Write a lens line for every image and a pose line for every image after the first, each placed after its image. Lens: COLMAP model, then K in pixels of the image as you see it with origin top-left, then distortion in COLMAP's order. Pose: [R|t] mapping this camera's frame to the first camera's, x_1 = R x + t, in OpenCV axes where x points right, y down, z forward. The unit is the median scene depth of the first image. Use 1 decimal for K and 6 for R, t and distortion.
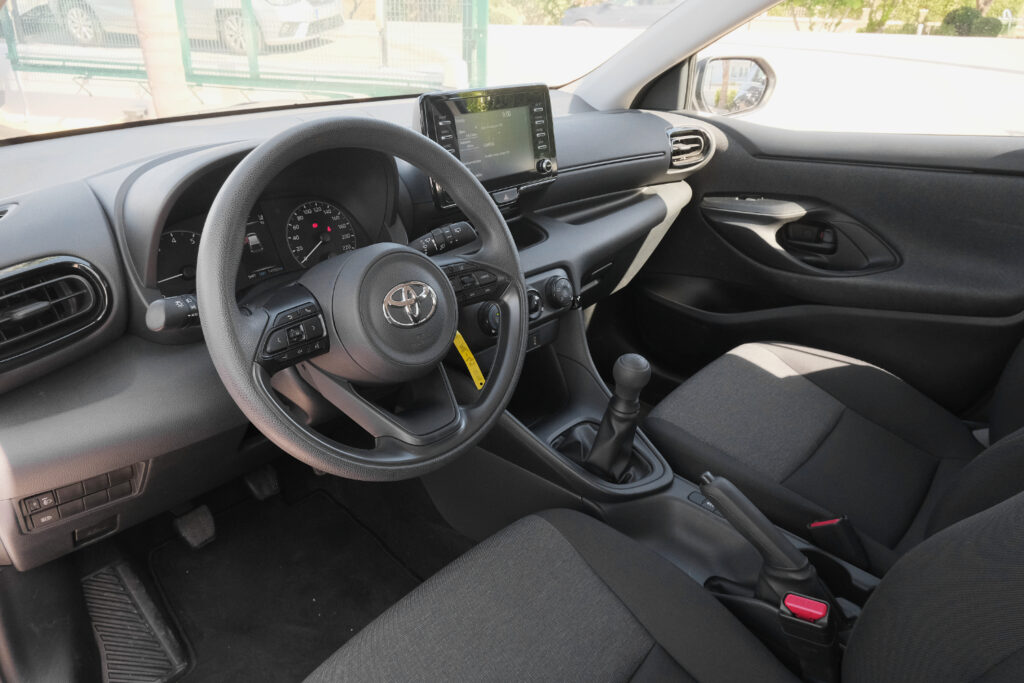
lens RADIAL K [[689.3, 0, 519.6], [0, 689.3, 342.4], [0, 0, 1]] dist [0.000655, 0.002176]
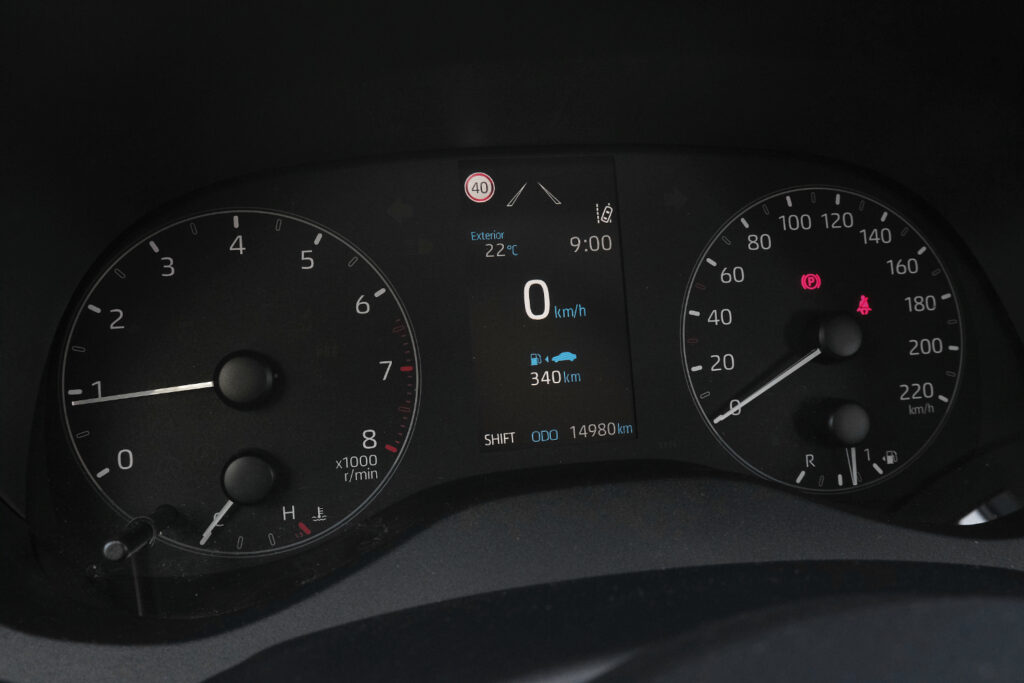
lens RADIAL K [[979.0, 0, 509.5], [0, 979.0, 335.1], [0, 0, 1]] dist [-0.021497, 0.000000]
pose [[0.805585, 0.218734, -0.550626, -0.126626], [-0.261613, 0.965173, 0.000663, -0.083270], [0.531594, 0.143517, 0.834752, 0.442608]]
